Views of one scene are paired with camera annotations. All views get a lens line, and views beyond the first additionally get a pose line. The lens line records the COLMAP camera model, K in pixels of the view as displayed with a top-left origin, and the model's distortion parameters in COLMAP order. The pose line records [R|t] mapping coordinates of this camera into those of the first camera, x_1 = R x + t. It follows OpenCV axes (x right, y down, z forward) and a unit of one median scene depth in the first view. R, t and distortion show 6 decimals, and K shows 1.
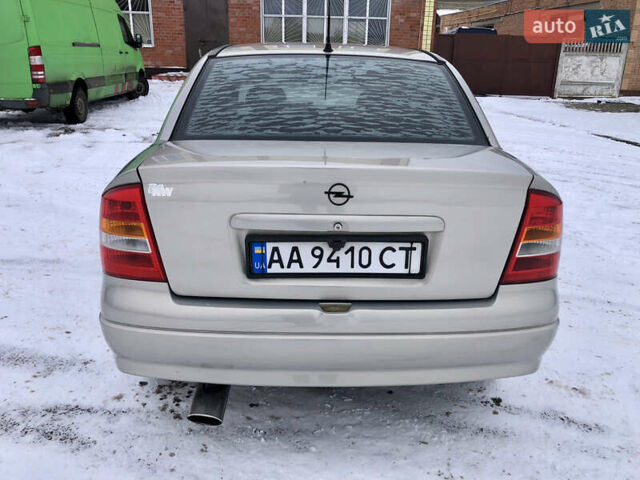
lens RADIAL K [[544.1, 0, 322.8], [0, 544.1, 227.4], [0, 0, 1]] dist [0.039277, -0.015883]
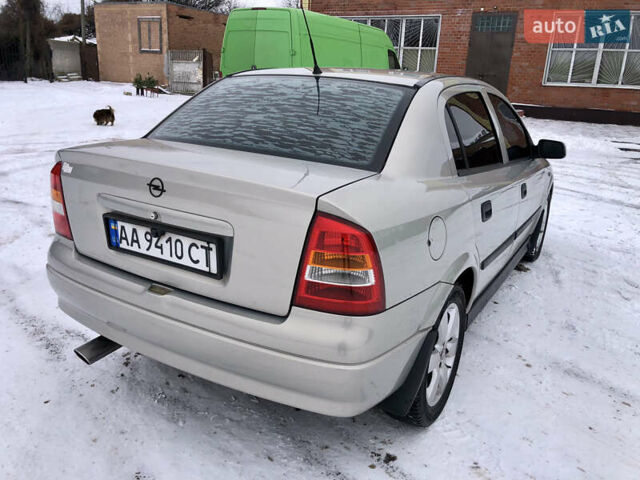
lens RADIAL K [[544.1, 0, 322.8], [0, 544.1, 227.4], [0, 0, 1]] dist [0.039277, -0.015883]
pose [[0.839722, 0.163201, -0.517911, 0.885691], [-0.193822, 0.981023, -0.005122, -0.038908], [0.507247, 0.104684, 0.855419, 0.194807]]
